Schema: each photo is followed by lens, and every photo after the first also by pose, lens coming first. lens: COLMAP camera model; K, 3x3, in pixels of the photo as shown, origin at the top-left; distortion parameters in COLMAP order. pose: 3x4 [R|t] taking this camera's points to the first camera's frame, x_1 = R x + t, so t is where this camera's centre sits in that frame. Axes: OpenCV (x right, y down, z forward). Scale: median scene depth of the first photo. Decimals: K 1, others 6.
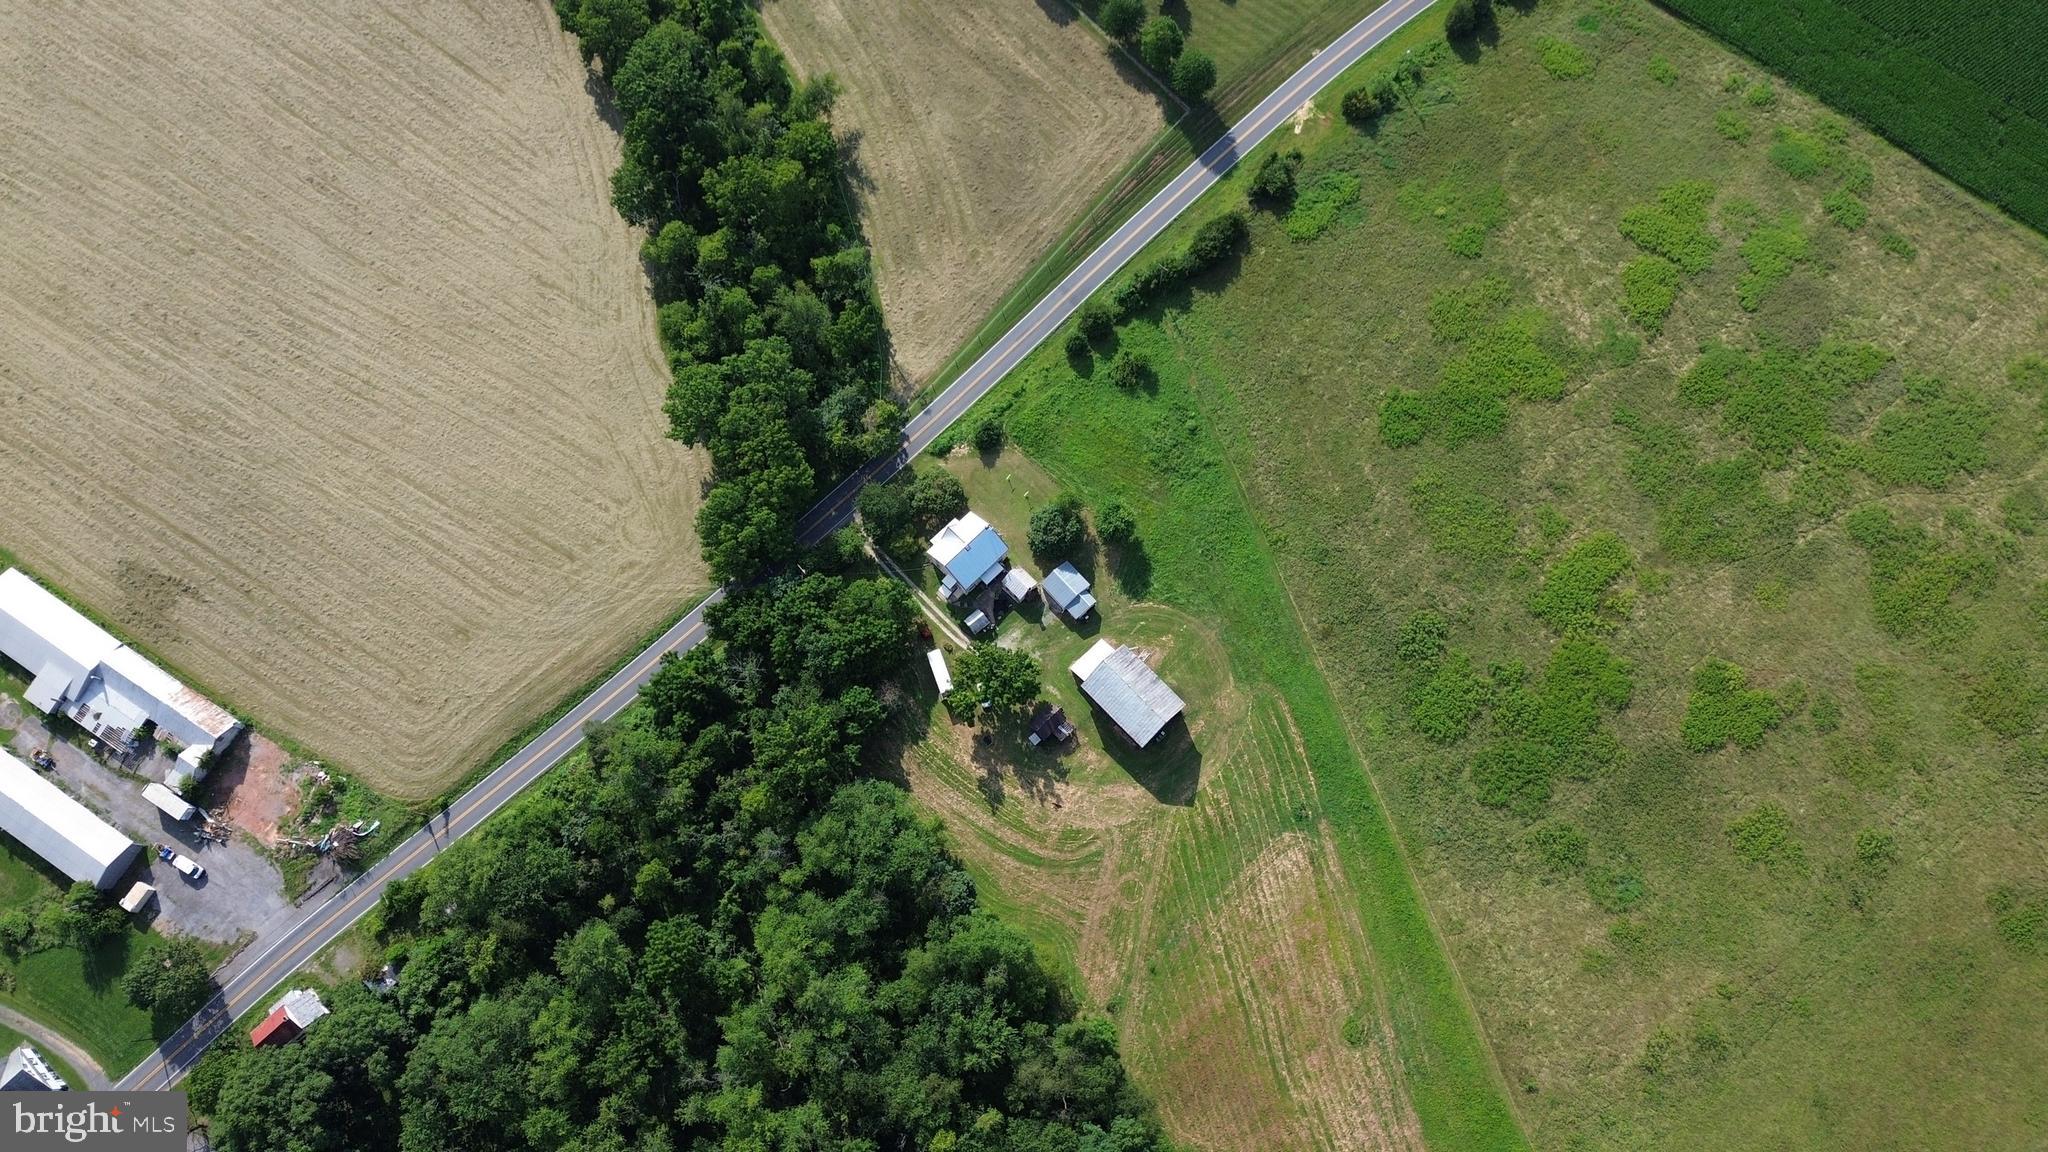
lens RADIAL K [[1445.5, 0, 1024.0], [0, 1445.5, 576.0], [0, 0, 1]] dist [0.078026, -0.088164]
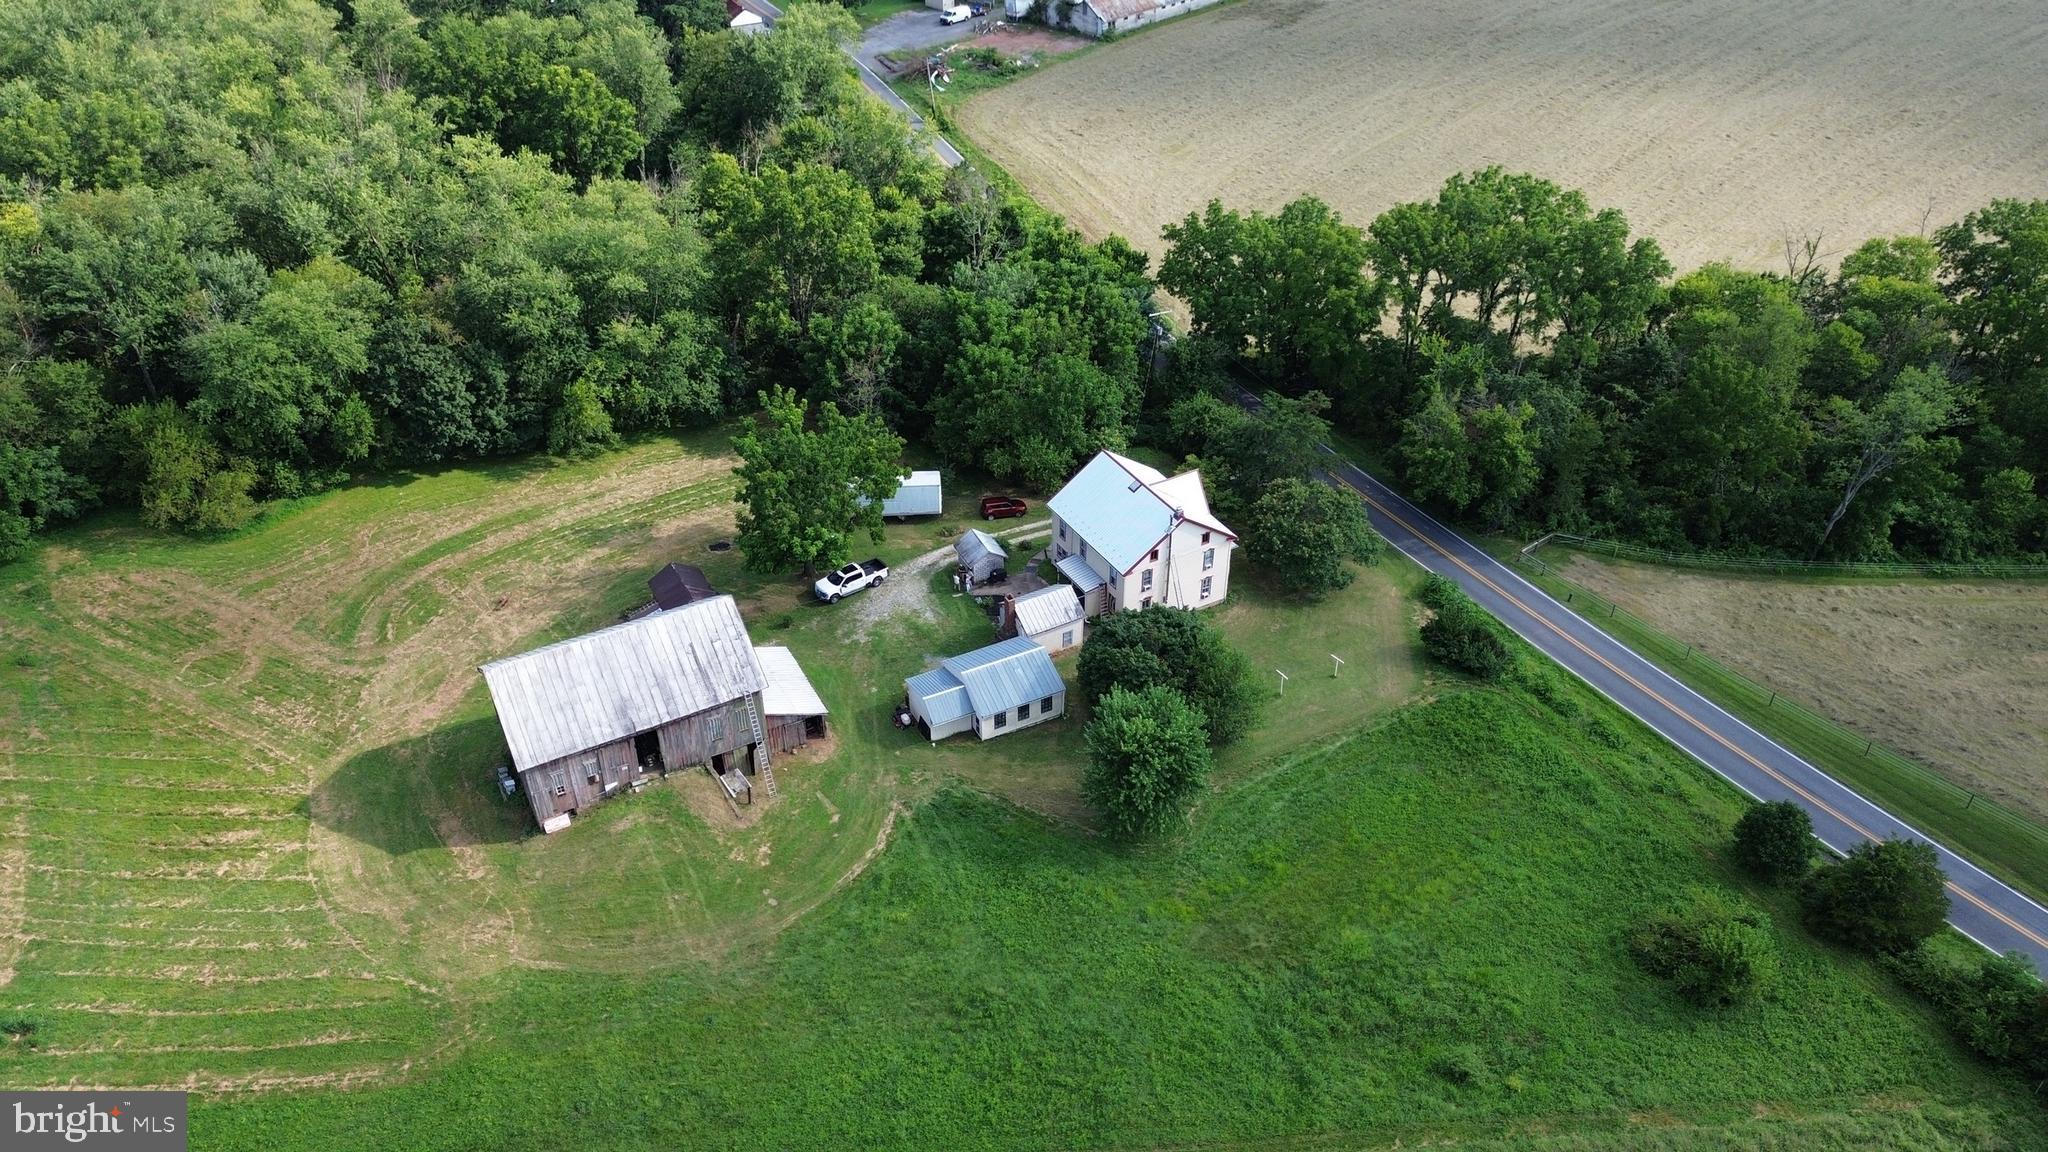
lens RADIAL K [[1445.5, 0, 1024.0], [0, 1445.5, 576.0], [0, 0, 1]] dist [0.078026, -0.088164]
pose [[-0.261315, 0.573808, -0.776182, 0.309922], [-0.924924, 0.081156, 0.371387, -0.143435], [0.276097, 0.814959, 0.509522, 0.807874]]
